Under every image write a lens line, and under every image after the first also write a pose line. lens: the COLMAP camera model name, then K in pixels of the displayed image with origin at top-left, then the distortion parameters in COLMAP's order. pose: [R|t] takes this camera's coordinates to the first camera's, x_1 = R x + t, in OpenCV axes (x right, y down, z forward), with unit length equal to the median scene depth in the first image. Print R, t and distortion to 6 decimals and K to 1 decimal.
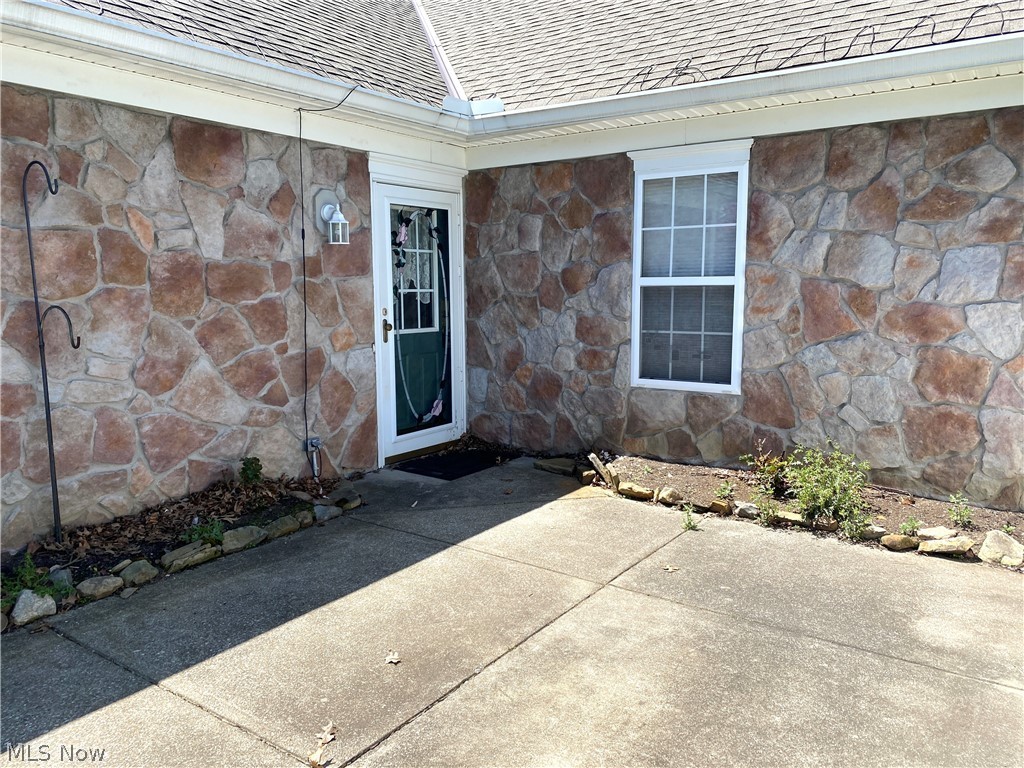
lens RADIAL K [[778.0, 0, 519.3], [0, 778.0, 384.3], [0, 0, 1]] dist [0.011025, -0.008588]
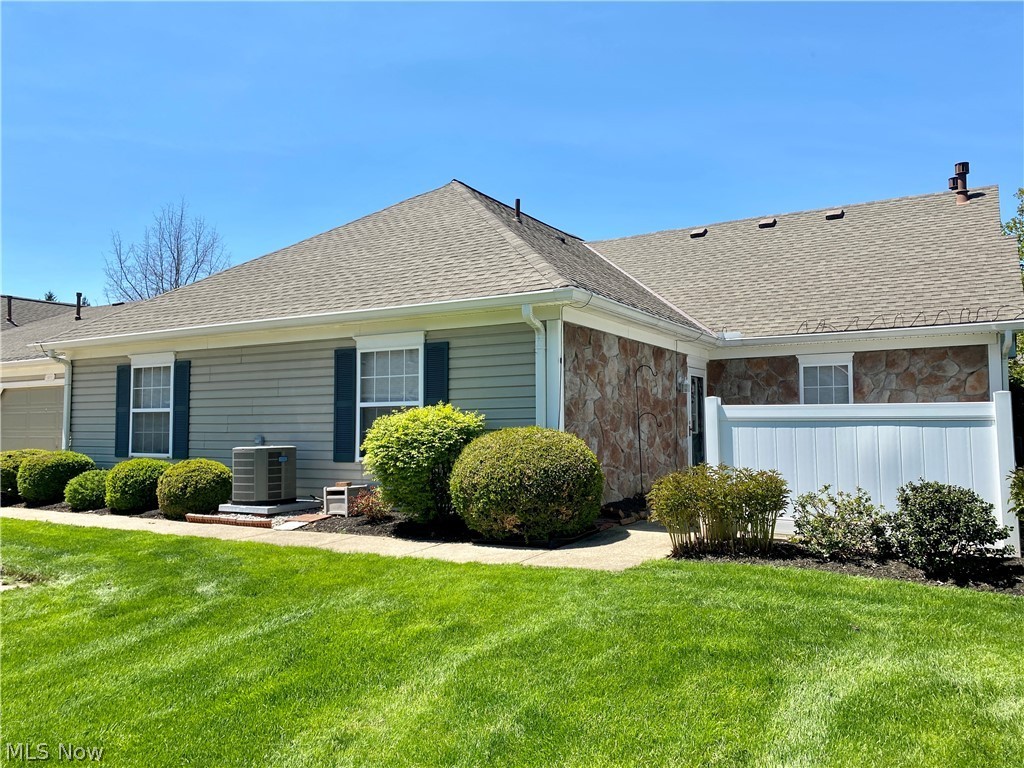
lens RADIAL K [[778.0, 0, 505.5], [0, 778.0, 385.4], [0, 0, 1]] dist [0.011025, -0.008588]
pose [[0.998473, 0.007595, 0.054726, -0.985521], [0.002754, 0.982432, -0.186600, 0.260628], [-0.055182, 0.186465, 0.980911, -1.417610]]
